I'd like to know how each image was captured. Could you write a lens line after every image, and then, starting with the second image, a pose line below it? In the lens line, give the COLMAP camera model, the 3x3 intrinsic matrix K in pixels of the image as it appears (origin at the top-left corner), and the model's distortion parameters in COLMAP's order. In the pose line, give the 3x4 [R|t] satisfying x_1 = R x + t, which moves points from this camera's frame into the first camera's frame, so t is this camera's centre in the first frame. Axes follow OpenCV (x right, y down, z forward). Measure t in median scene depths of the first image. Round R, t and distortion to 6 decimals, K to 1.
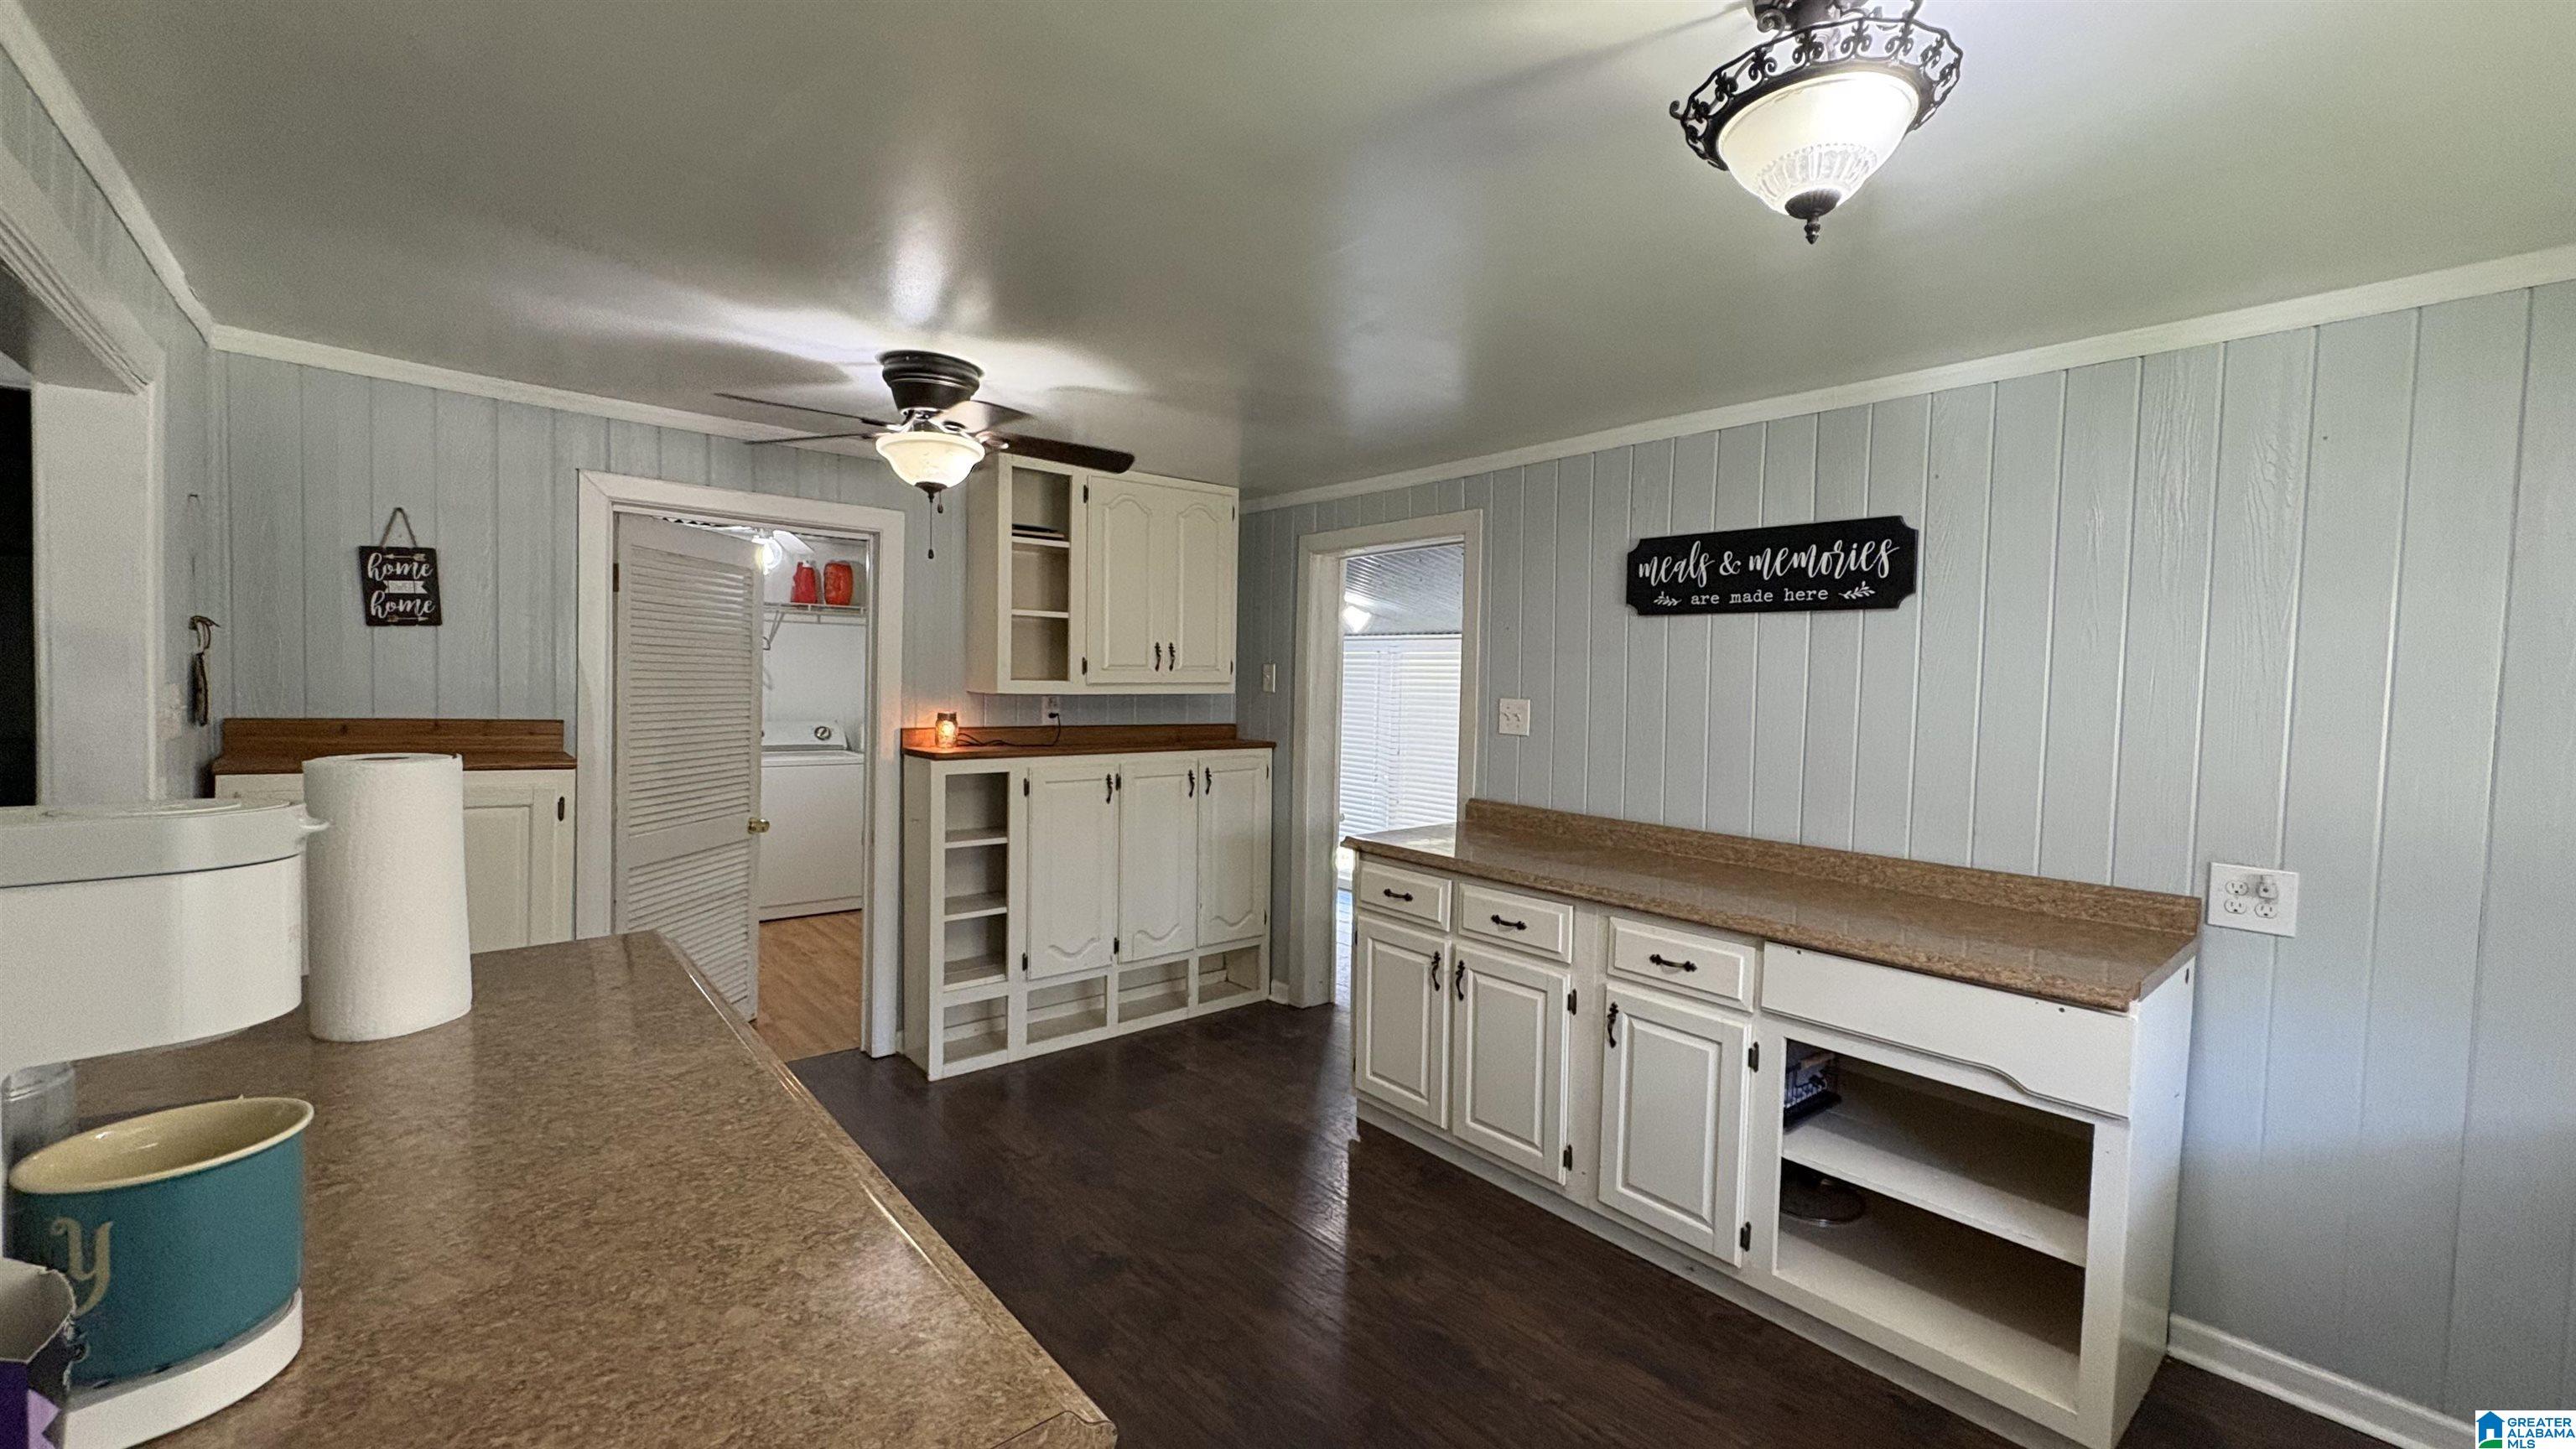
lens RADIAL K [[1023.6, 0, 1299.8], [0, 1023.6, 719.6], [0, 0, 1]] dist [-0.000433, 0.000051]
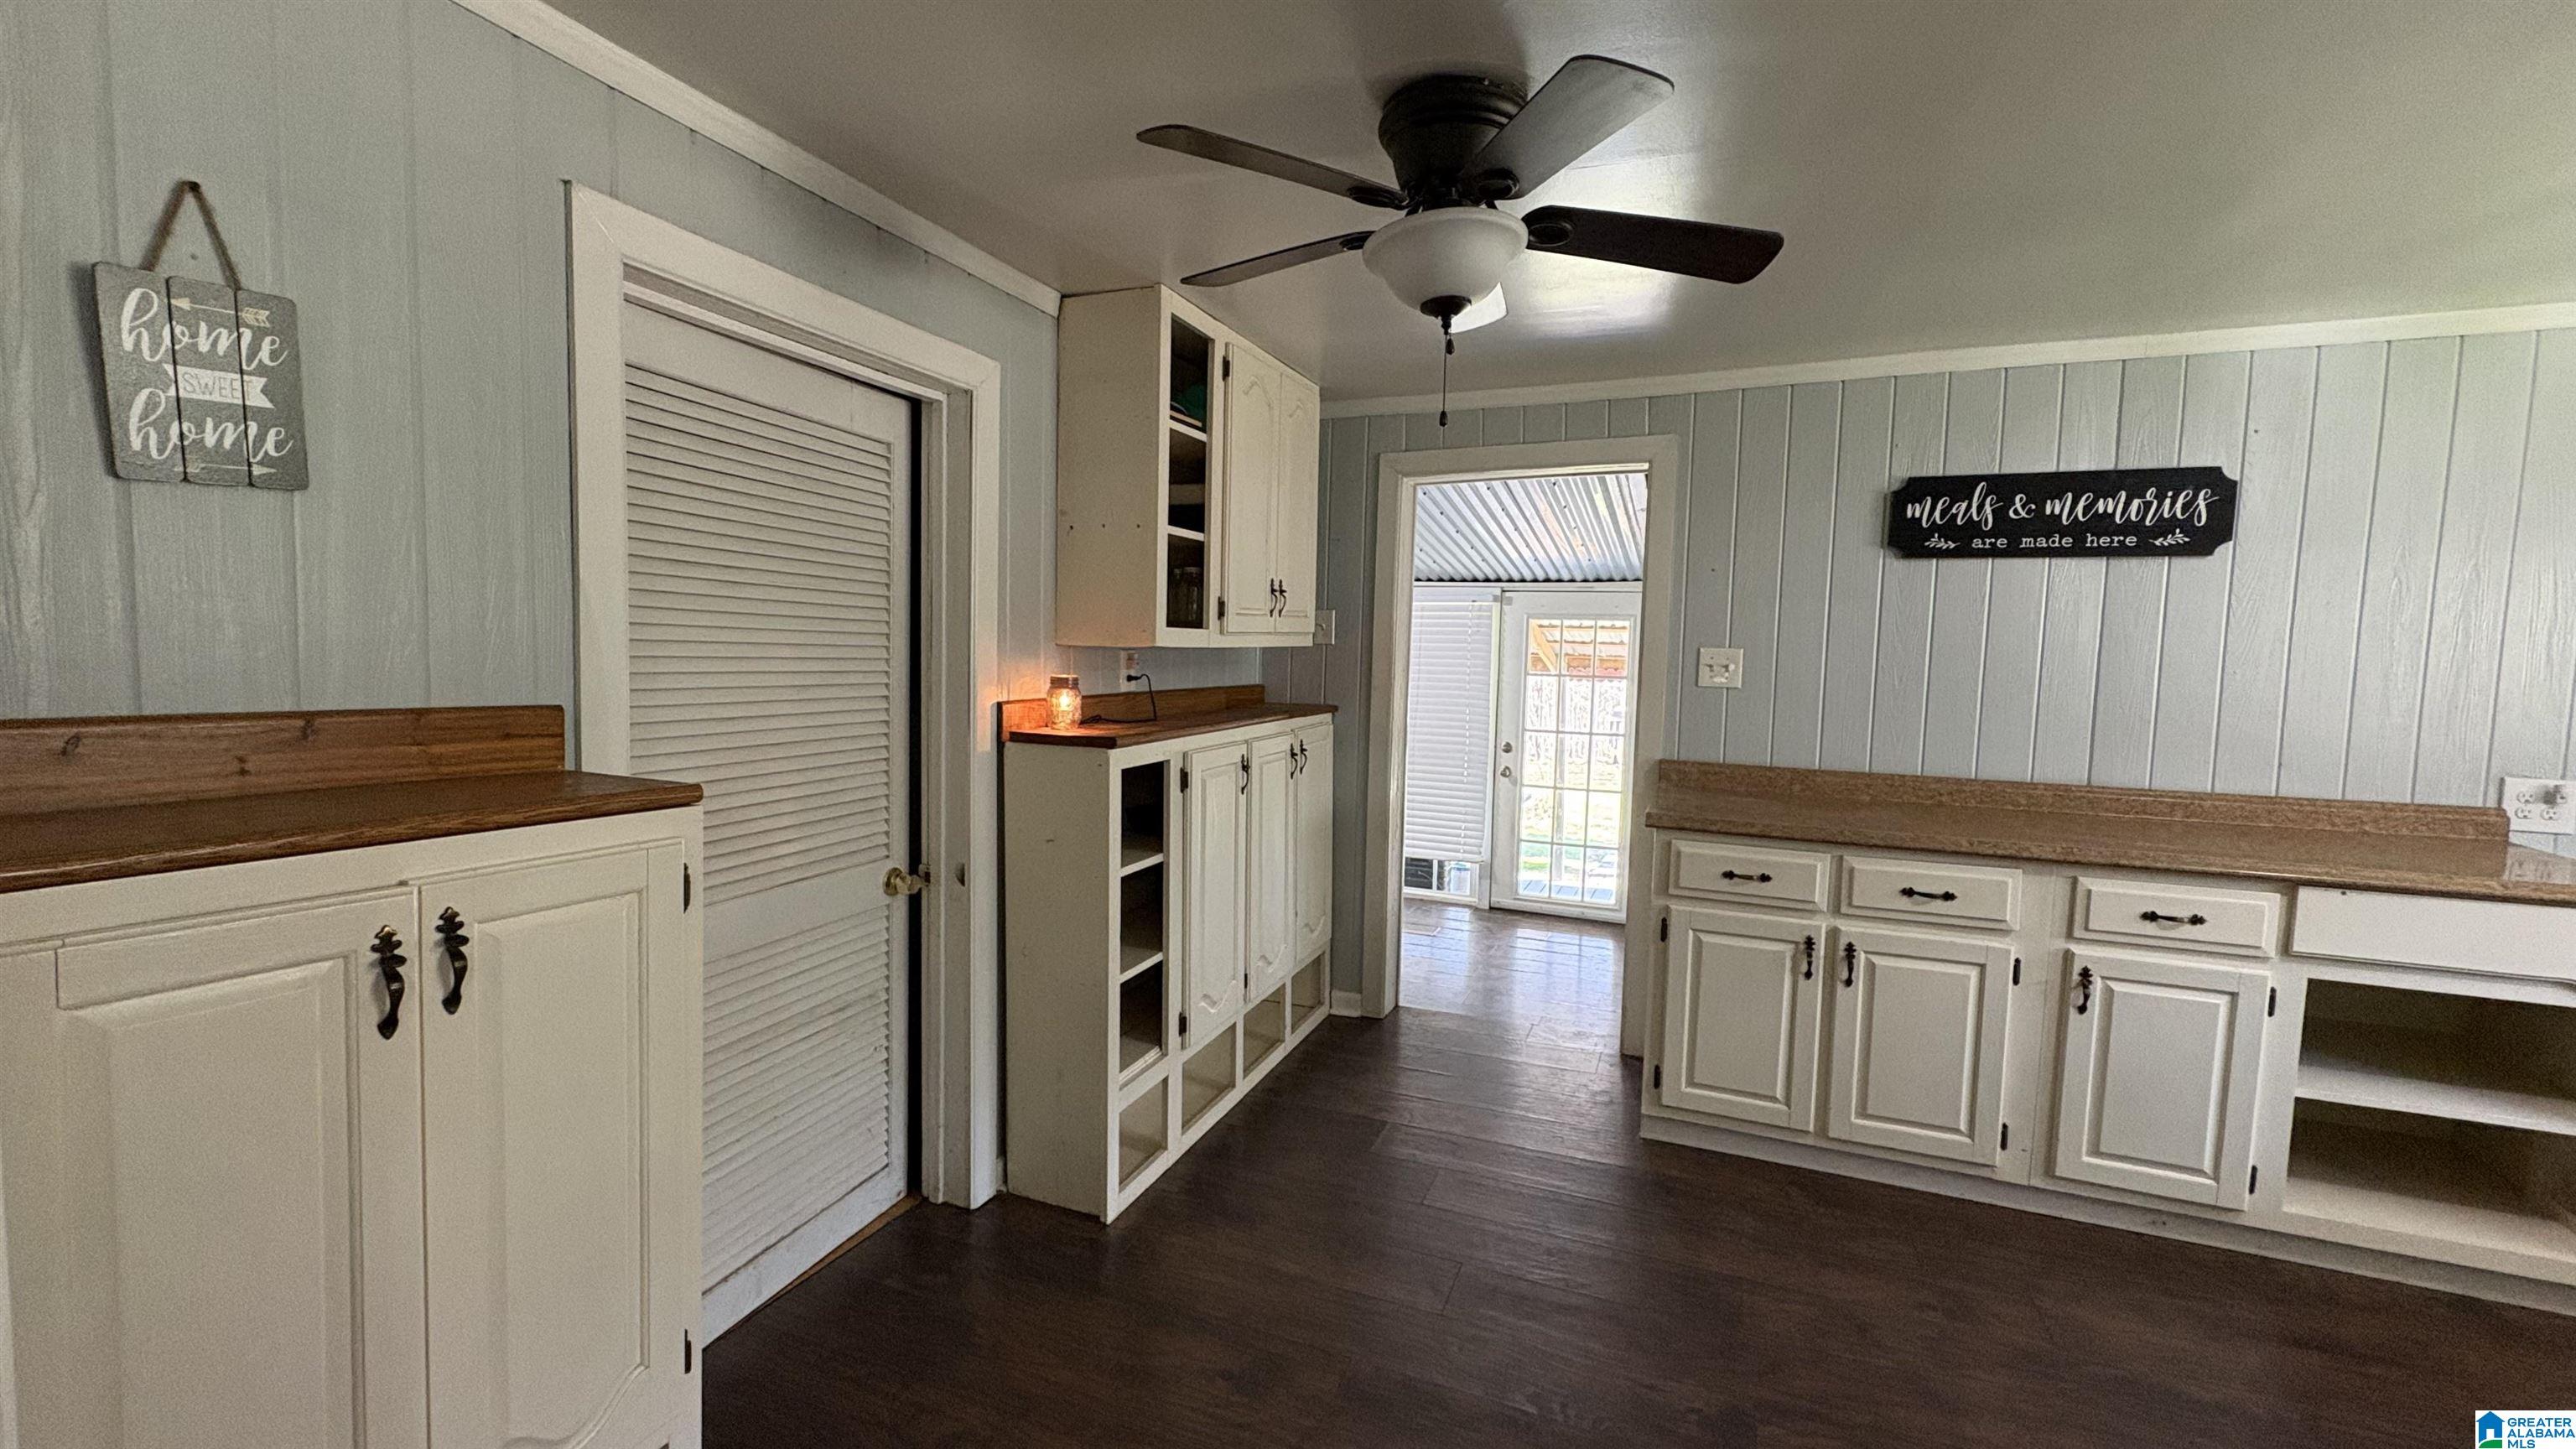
lens RADIAL K [[1023.6, 0, 1274.9], [0, 1023.6, 716.9], [0, 0, 1]] dist [-0.000433, 0.000051]
pose [[0.892035, -0.038876, 0.450292, -0.680051], [0.020997, 0.998783, 0.044634, -0.009375], [-0.451479, -0.030360, 0.891765, 0.443886]]
